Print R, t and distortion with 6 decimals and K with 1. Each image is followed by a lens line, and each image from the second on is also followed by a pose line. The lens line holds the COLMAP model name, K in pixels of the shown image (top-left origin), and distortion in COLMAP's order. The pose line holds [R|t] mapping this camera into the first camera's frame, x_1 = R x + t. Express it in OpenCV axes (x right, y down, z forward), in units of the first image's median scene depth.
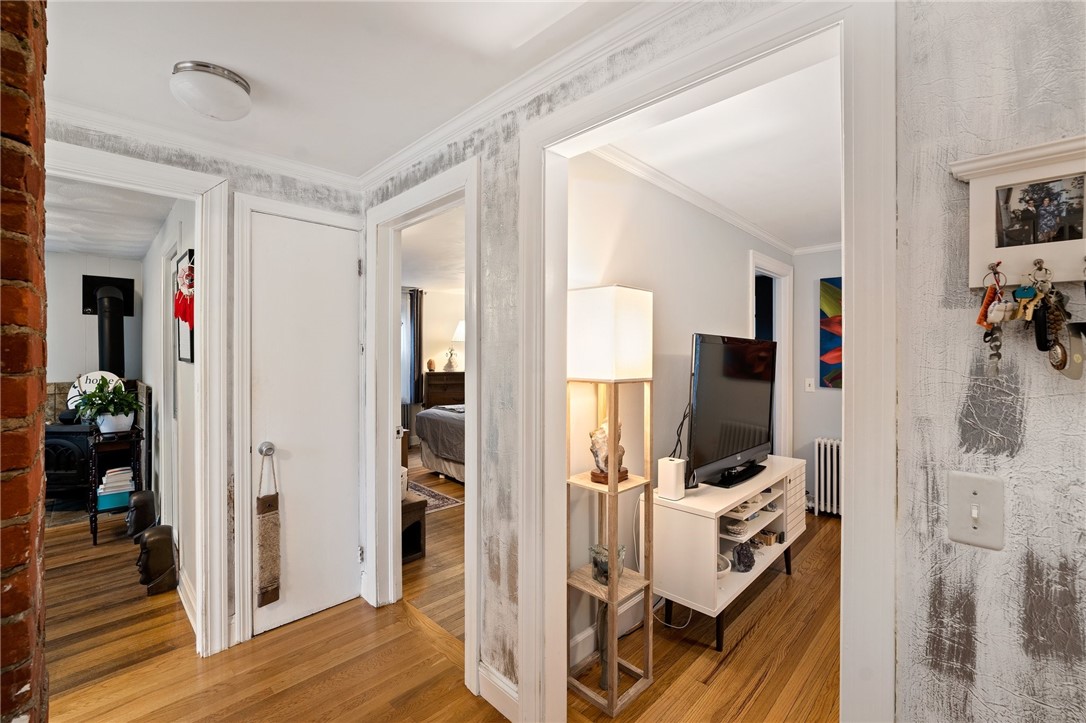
lens RADIAL K [[458.0, 0, 547.2], [0, 458.0, 351.4], [0, 0, 1]] dist [-0.021656, 0.002735]
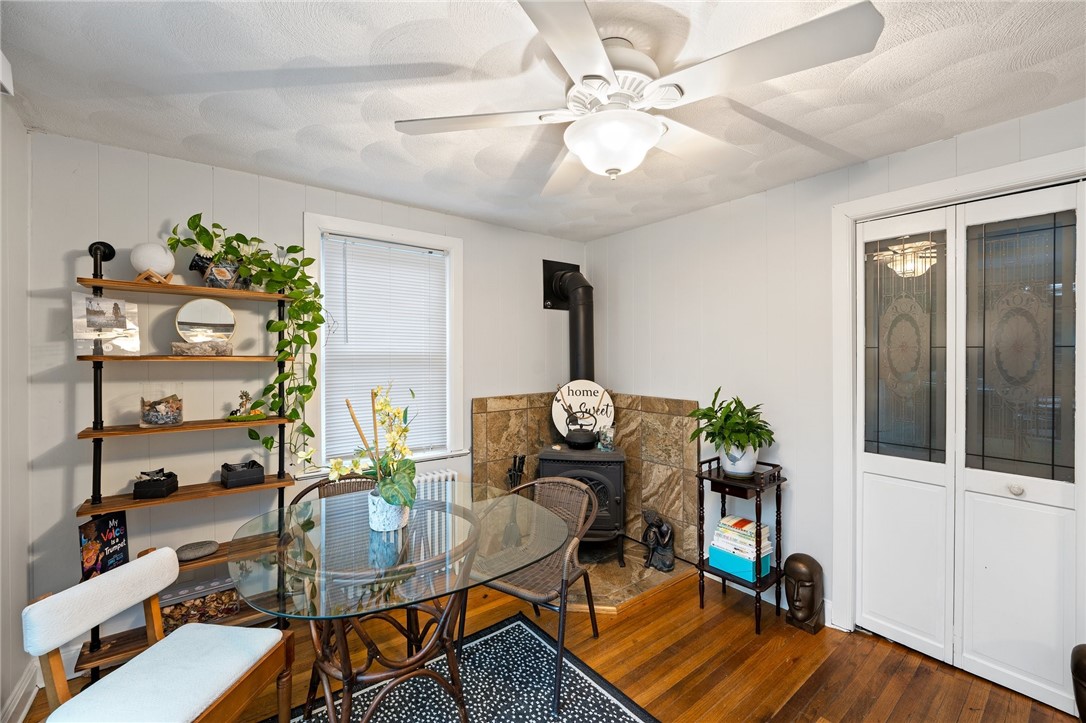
lens RADIAL K [[458.0, 0, 538.8], [0, 458.0, 350.8], [0, 0, 1]] dist [-0.021656, 0.002735]
pose [[0.991644, -0.005317, -0.128898, -0.983758], [0.004899, 0.999982, -0.003554, -0.004503], [0.128914, 0.002893, 0.991652, 0.198207]]
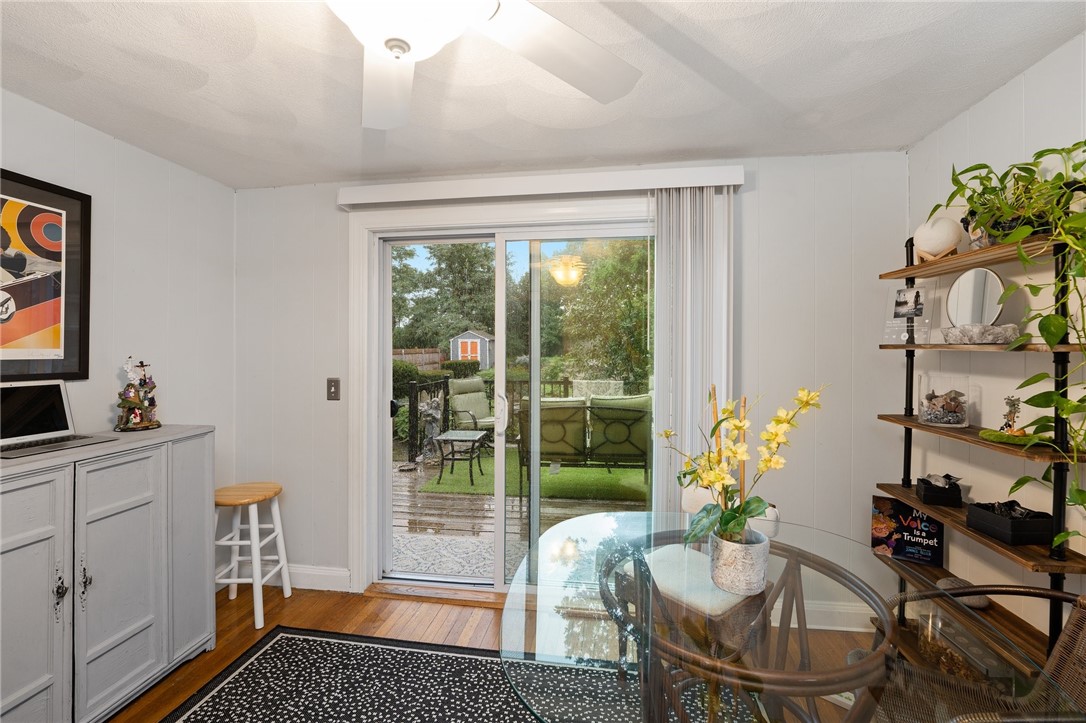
lens RADIAL K [[458.0, 0, 550.9], [0, 458.0, 346.0], [0, 0, 1]] dist [-0.021656, 0.002735]
pose [[-0.806089, -0.008377, -0.591735, -0.903433], [-0.002514, 0.999939, -0.010732, 0.004427], [0.591789, -0.007163, -0.806061, 0.763003]]
